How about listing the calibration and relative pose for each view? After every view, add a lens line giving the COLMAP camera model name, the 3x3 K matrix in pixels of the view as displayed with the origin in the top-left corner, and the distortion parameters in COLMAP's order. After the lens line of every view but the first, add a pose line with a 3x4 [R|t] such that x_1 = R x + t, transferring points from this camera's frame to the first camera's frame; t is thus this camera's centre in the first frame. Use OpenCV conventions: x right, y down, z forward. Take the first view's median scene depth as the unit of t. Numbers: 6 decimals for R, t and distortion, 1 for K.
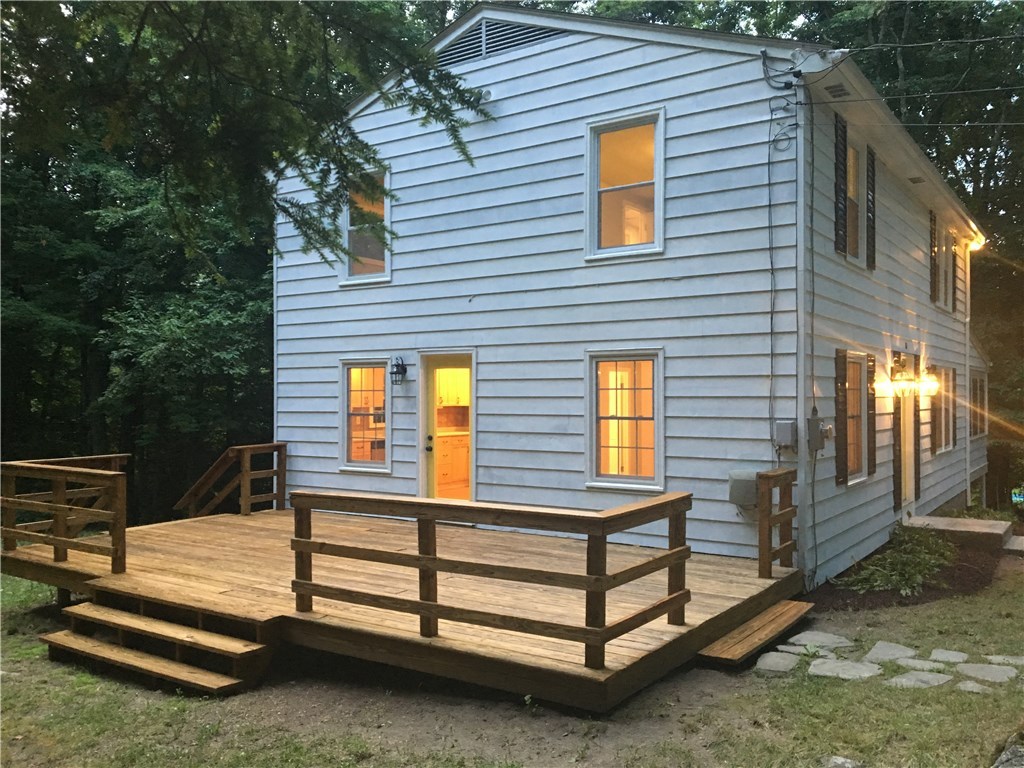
lens RADIAL K [[864.7, 0, 513.7], [0, 864.7, 388.5], [0, 0, 1]] dist [0.057524, -0.070342]
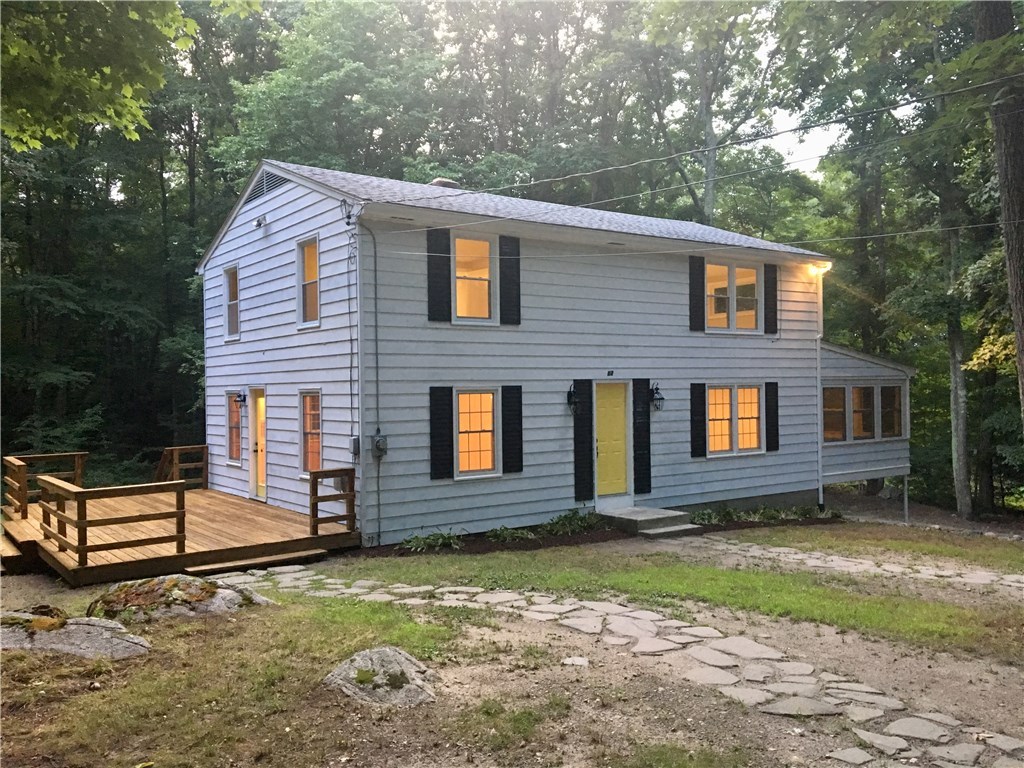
lens RADIAL K [[864.7, 0, 508.7], [0, 864.7, 382.8], [0, 0, 1]] dist [0.057524, -0.070342]
pose [[0.945177, -0.015600, -0.326185, 0.935938], [0.017145, 0.999851, 0.001862, -0.050692], [0.326108, -0.007352, 0.945304, -0.329723]]
